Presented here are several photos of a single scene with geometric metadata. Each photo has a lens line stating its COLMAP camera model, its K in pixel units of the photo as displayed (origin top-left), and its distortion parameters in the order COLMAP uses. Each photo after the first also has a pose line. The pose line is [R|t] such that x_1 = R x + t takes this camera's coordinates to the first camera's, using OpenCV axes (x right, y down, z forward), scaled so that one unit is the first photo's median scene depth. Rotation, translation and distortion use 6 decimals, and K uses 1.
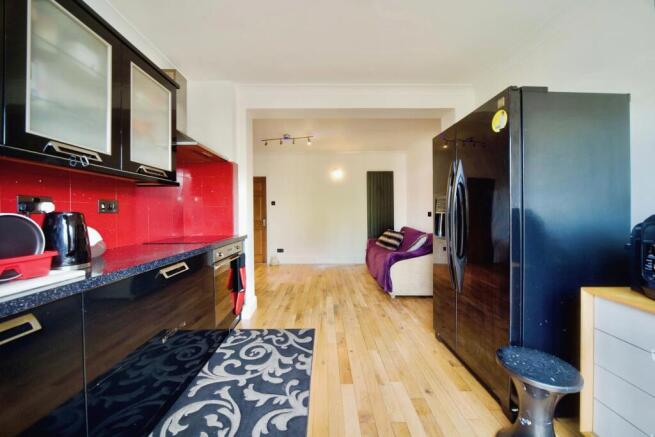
lens RADIAL K [[228.8, 0, 327.1], [0, 228.8, 215.4], [0, 0, 1]] dist [-0.000116, -0.000004]
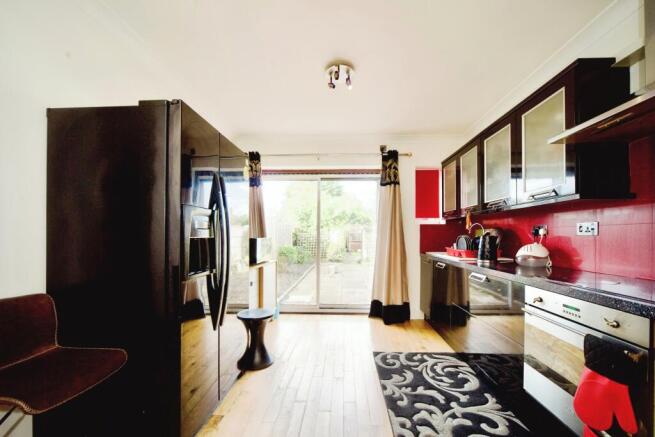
lens RADIAL K [[228.8, 0, 337.7], [0, 228.8, 232.6], [0, 0, 1]] dist [-0.000116, -0.000004]
pose [[-0.999093, 0.007638, 0.041885, 0.094214], [0.007546, 0.999969, -0.002357, -0.026996], [-0.041902, -0.002039, -0.999120, 2.074778]]
